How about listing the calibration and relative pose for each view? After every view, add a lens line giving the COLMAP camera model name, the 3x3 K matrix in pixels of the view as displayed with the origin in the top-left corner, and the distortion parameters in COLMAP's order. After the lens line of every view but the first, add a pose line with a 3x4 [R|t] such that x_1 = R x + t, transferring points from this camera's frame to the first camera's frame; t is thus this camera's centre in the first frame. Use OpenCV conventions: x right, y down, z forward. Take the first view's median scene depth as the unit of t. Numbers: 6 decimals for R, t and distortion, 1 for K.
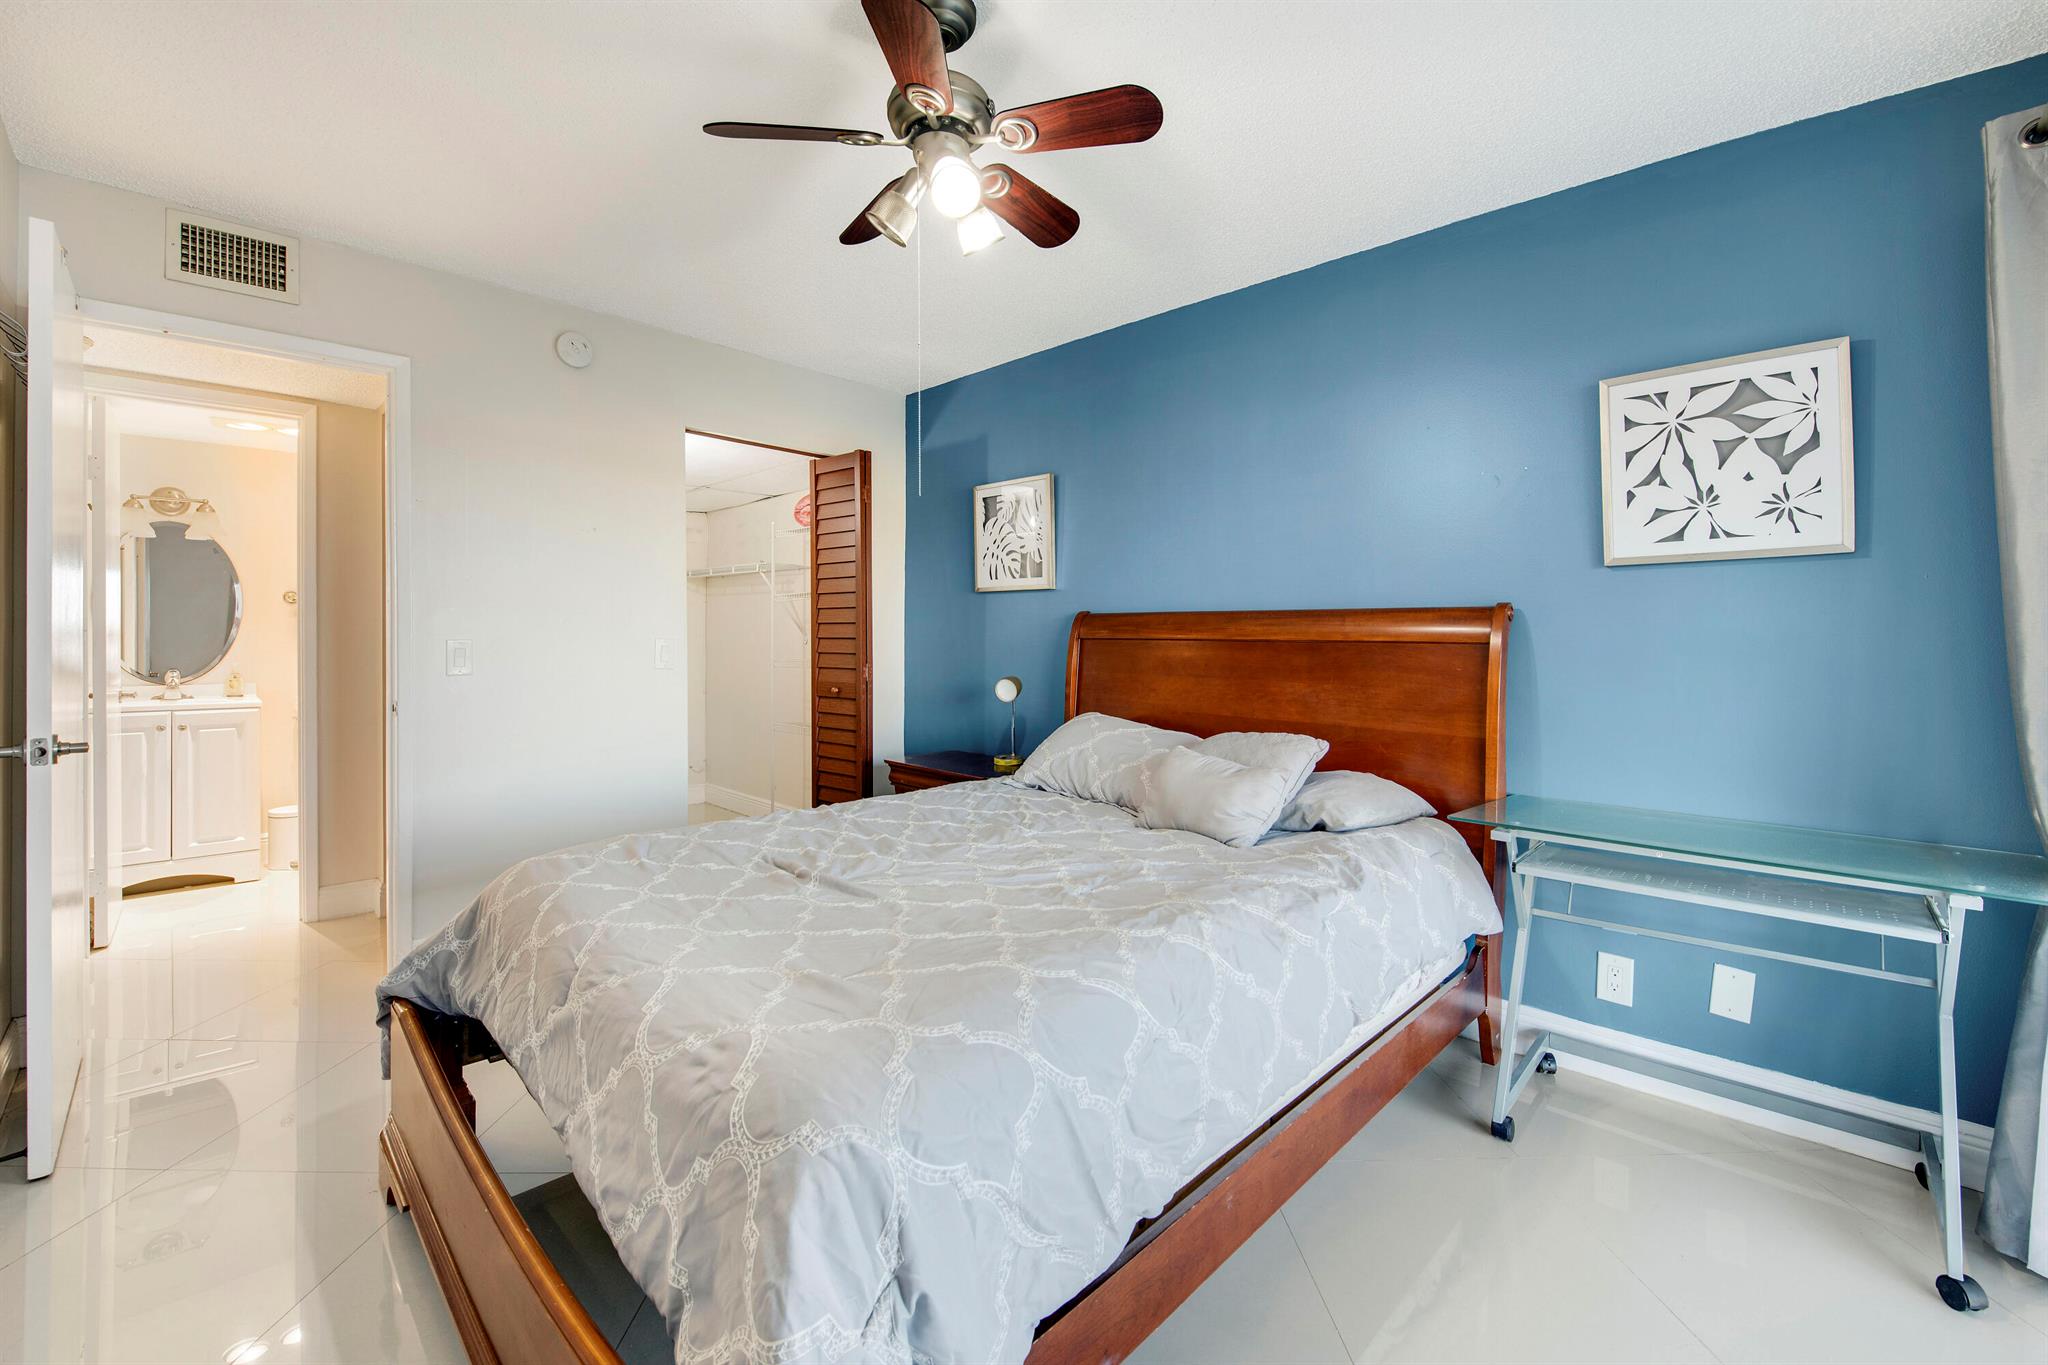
lens RADIAL K [[862.2, 0, 1041.7], [0, 862.2, 642.8], [0, 0, 1]] dist [-0.016882, -0.001311]
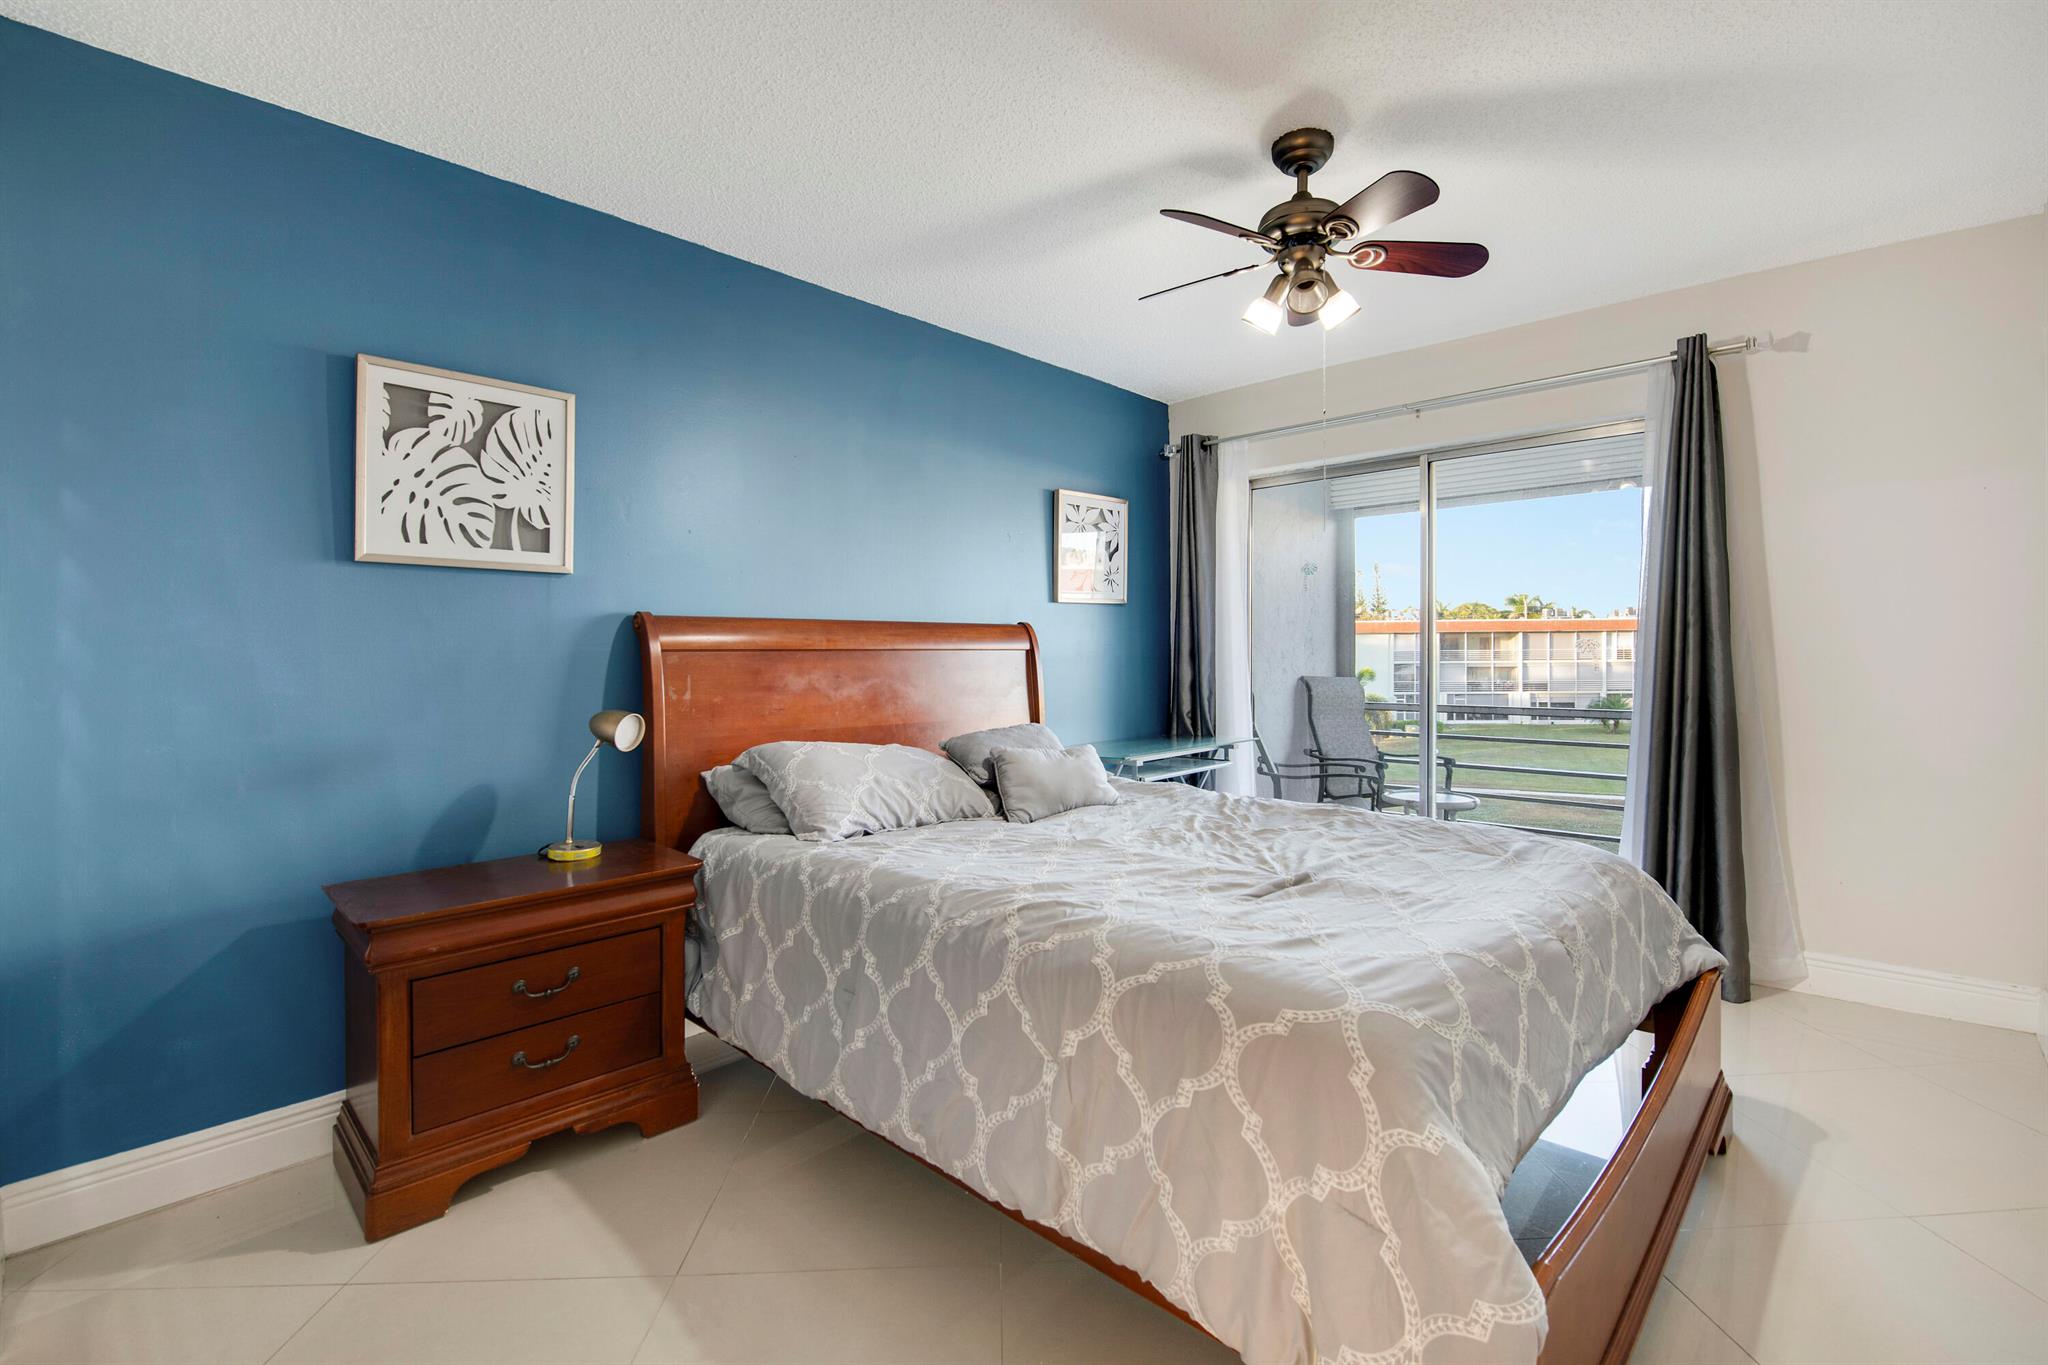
lens RADIAL K [[919.7, 0, 1025.1], [0, 919.7, 671.1], [0, 0, 1]] dist [-0.004145, -0.000441]
pose [[-0.005859, -0.029834, 0.999538, -0.656134], [0.007363, 0.999526, 0.029877, -0.007198], [-0.999956, 0.007535, -0.005637, 0.638975]]
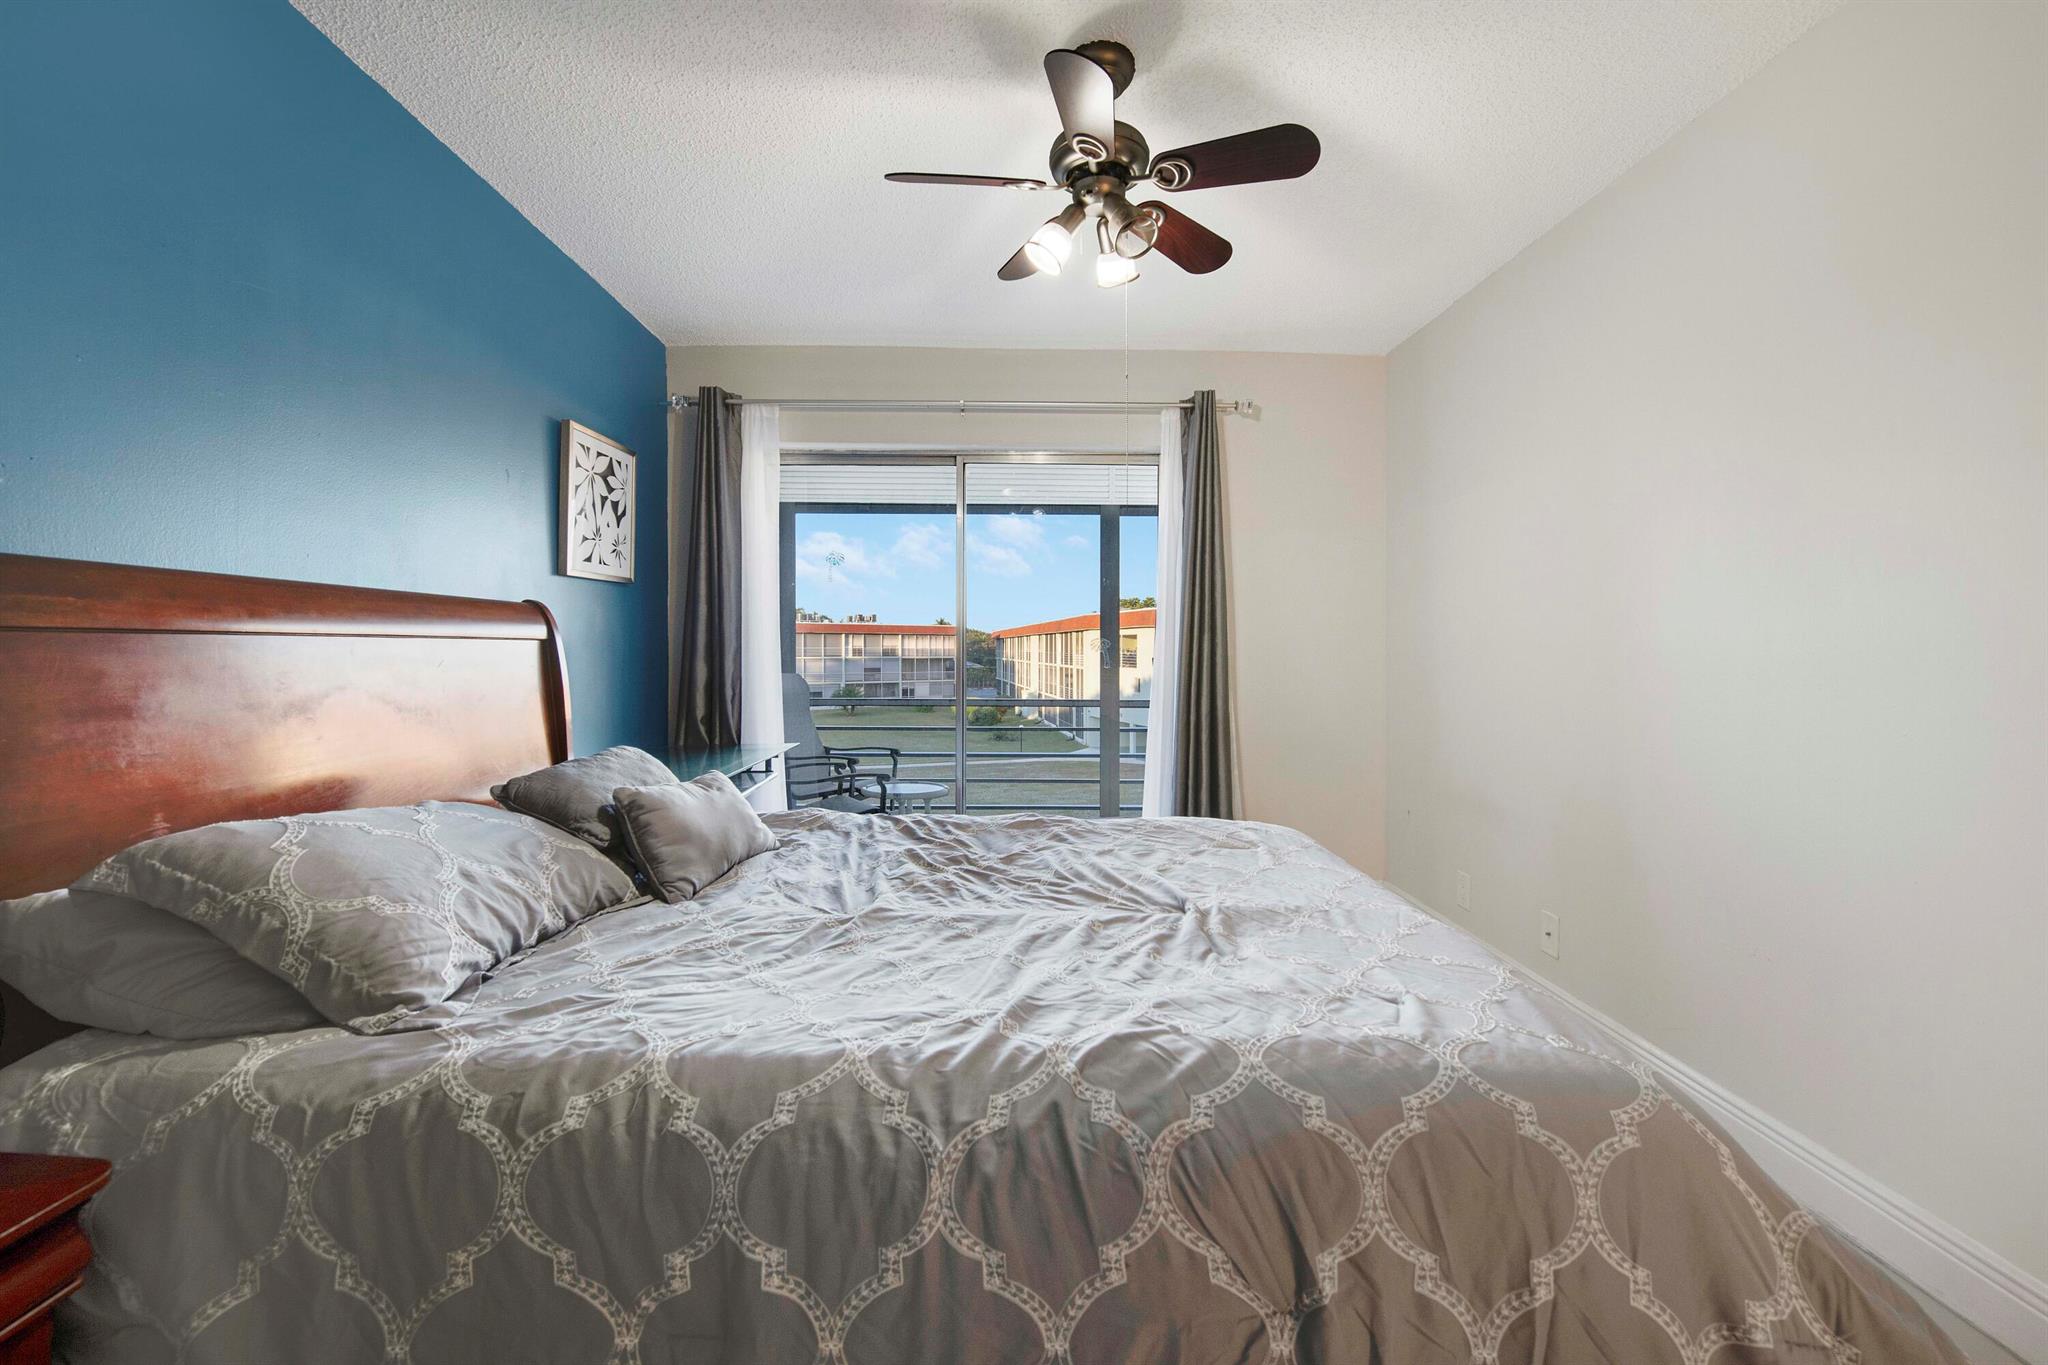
lens RADIAL K [[862.2, 0, 1022.5], [0, 862.2, 665.4], [0, 0, 1]] dist [-0.016882, -0.001311]
pose [[-0.699084, -0.026444, 0.714551, -0.382774], [-0.010156, 0.999582, 0.027056, -0.002576], [-0.714968, 0.011658, -0.699060, 0.821878]]
